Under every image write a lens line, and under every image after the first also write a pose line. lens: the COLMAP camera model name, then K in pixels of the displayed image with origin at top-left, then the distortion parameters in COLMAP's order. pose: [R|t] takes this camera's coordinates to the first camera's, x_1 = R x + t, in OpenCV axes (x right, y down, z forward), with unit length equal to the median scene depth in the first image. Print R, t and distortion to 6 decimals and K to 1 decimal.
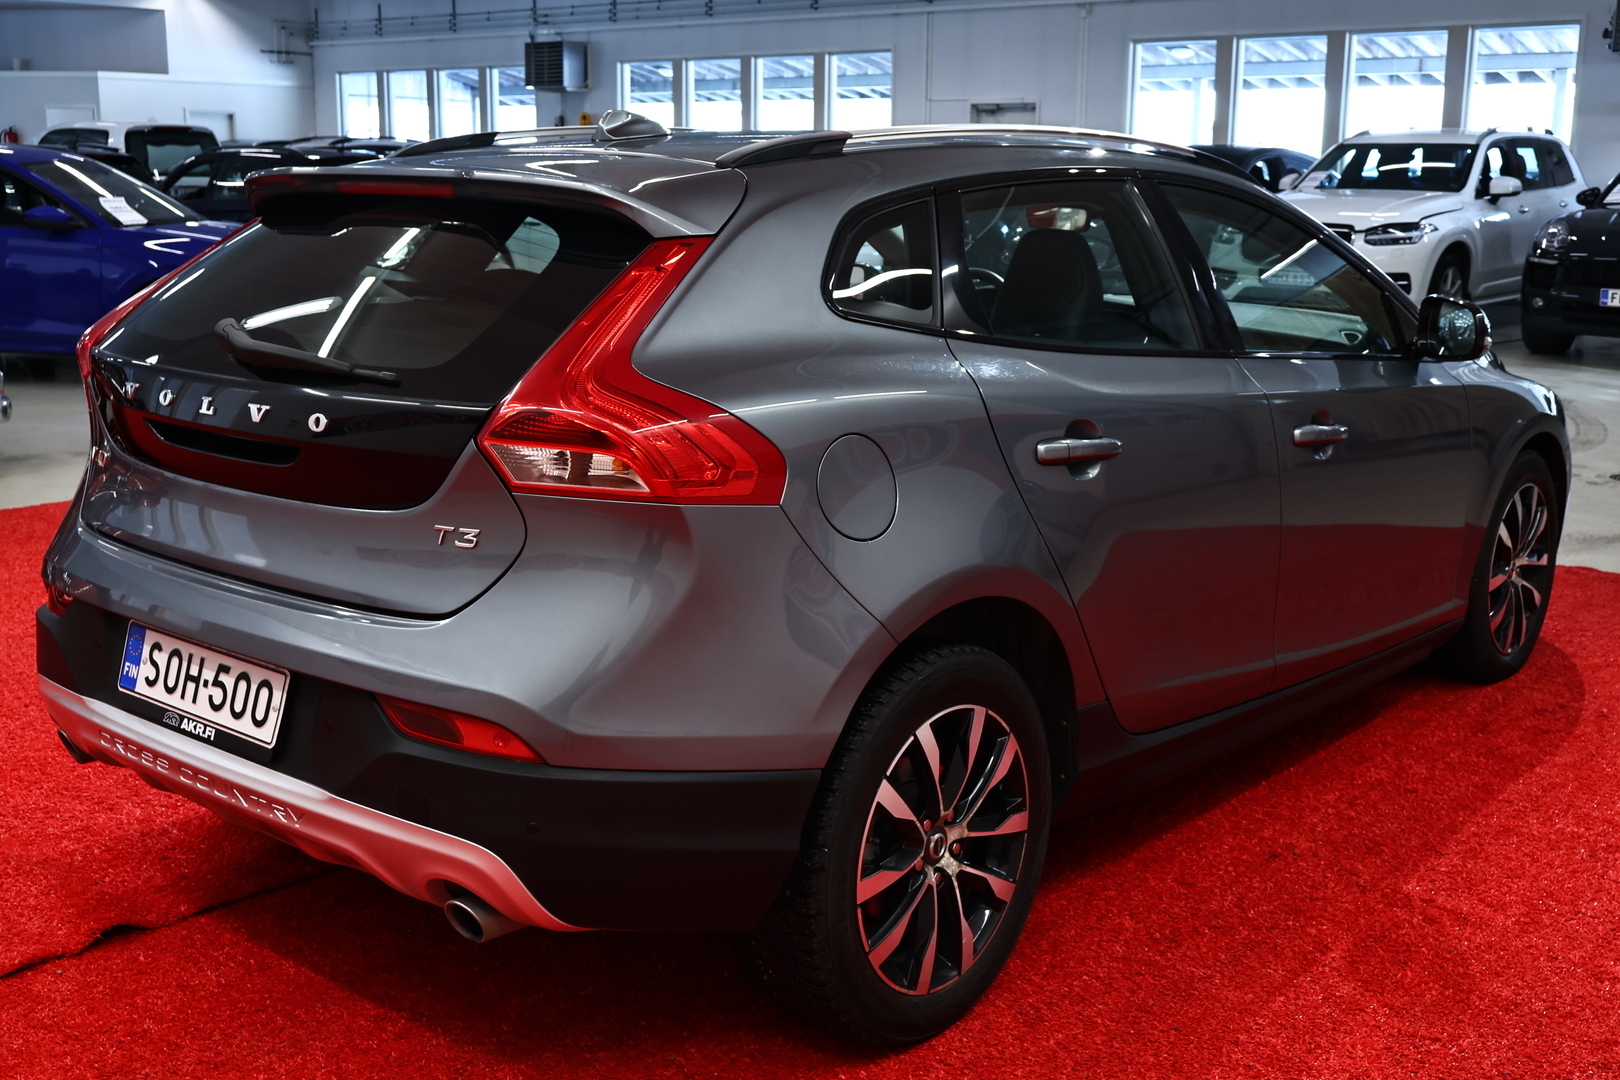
lens RADIAL K [[1793.0, 0, 809.1], [0, 1793.0, 539.3], [0, 0, 1]] dist [0.021682, 0.000000]
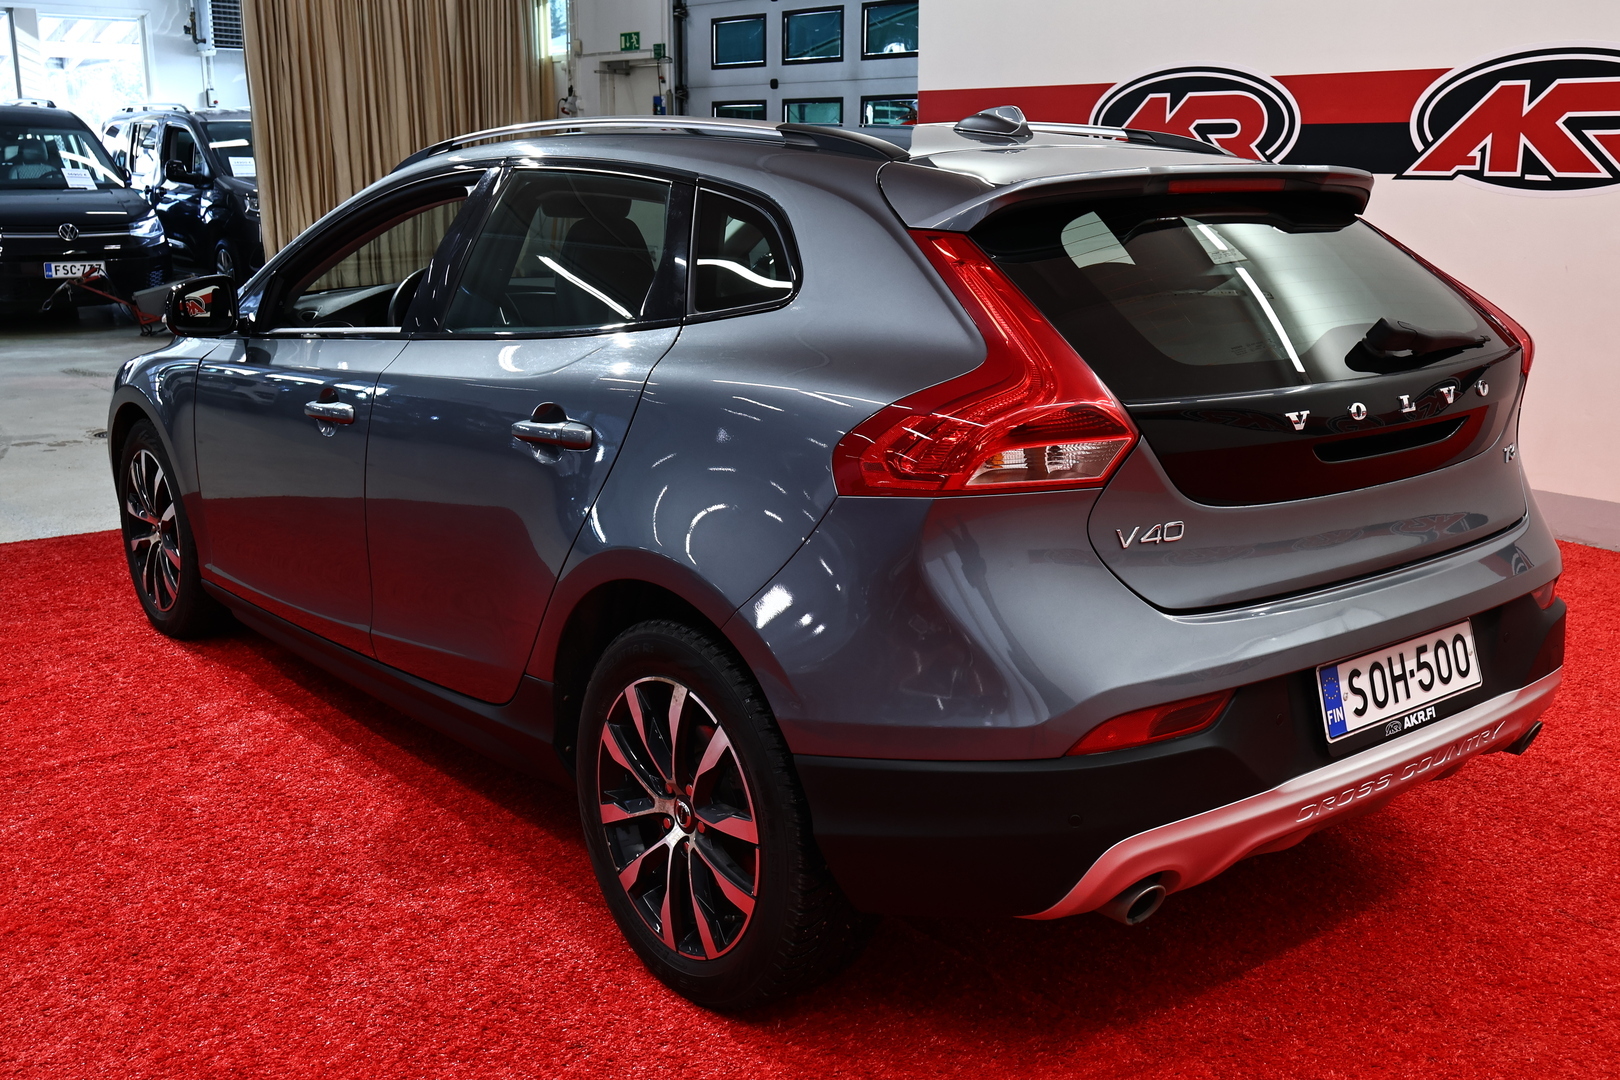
lens RADIAL K [[1615.4, 0, 813.0], [0, 1615.4, 536.8], [0, 0, 1]] dist [0.022246, 0.000000]
pose [[0.176259, -0.242630, 0.953973, -1.220512], [0.208169, 0.956414, 0.204788, -0.246842], [-0.962080, 0.162492, 0.219085, 1.080622]]
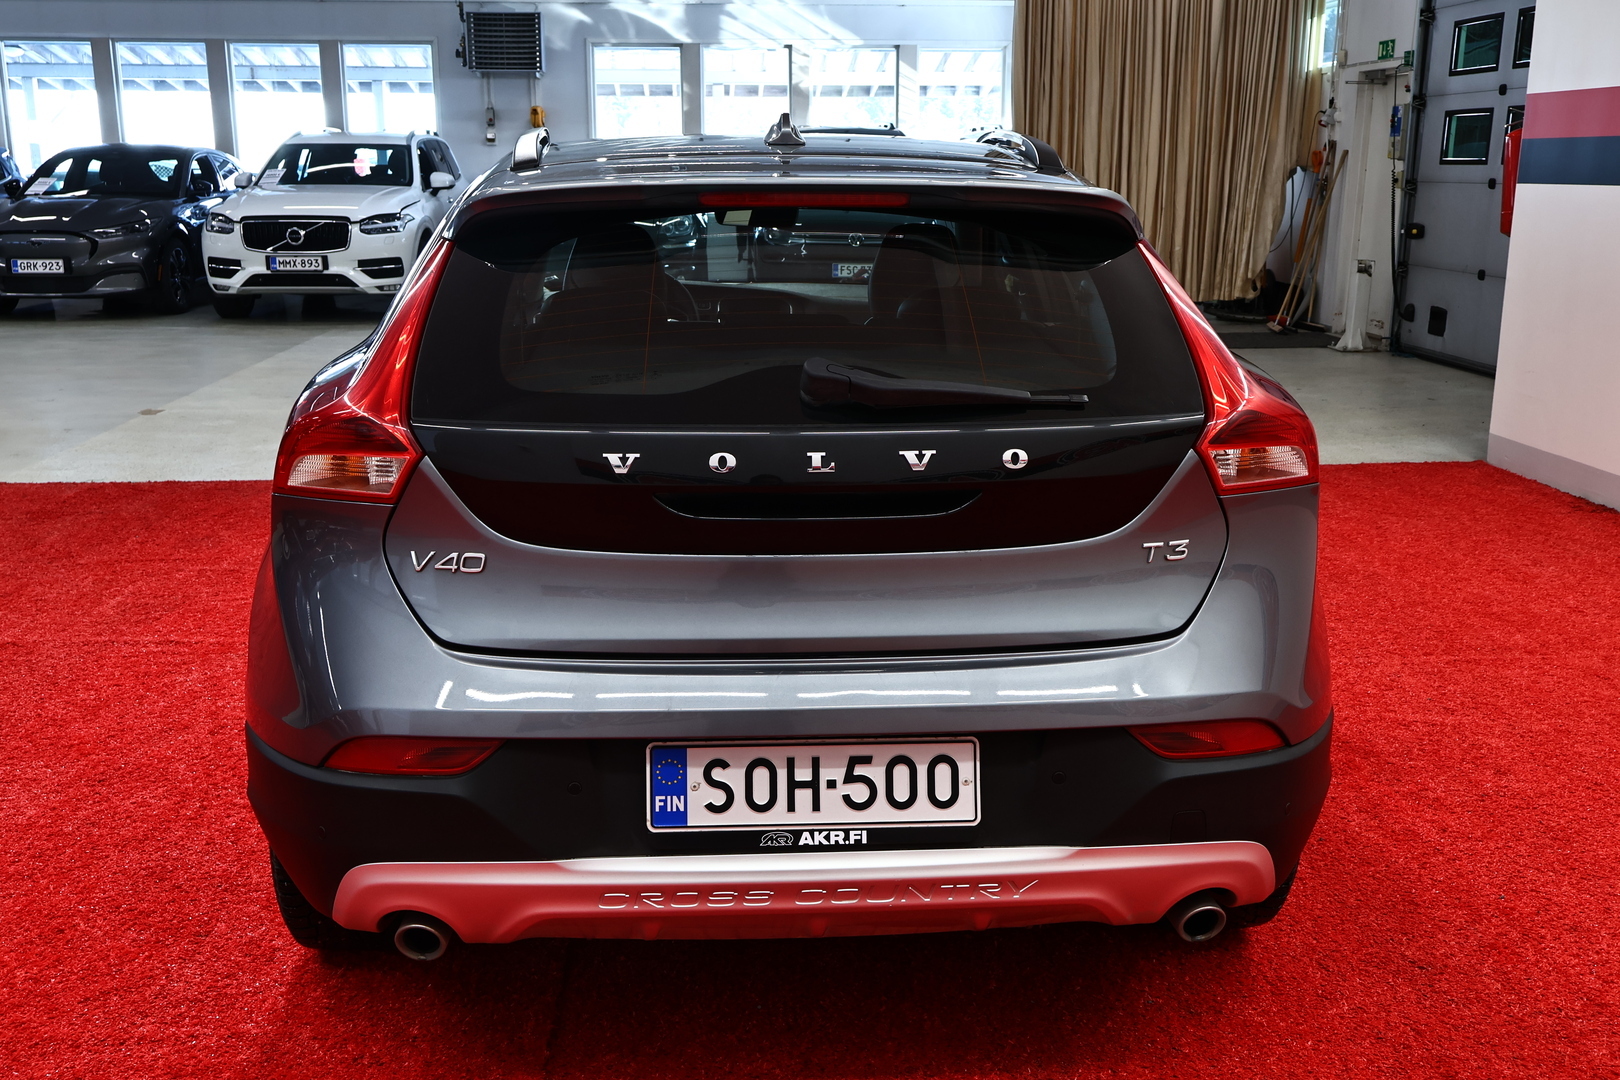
lens RADIAL K [[1539.1, 0, 801.7], [0, 1539.1, 541.7], [0, 0, 1]] dist [0.023248, 0.000000]
pose [[0.719978, -0.177269, 0.670975, -0.796273], [0.153073, 0.983579, 0.095605, -0.103651], [-0.676905, 0.033875, 0.735290, 0.449466]]
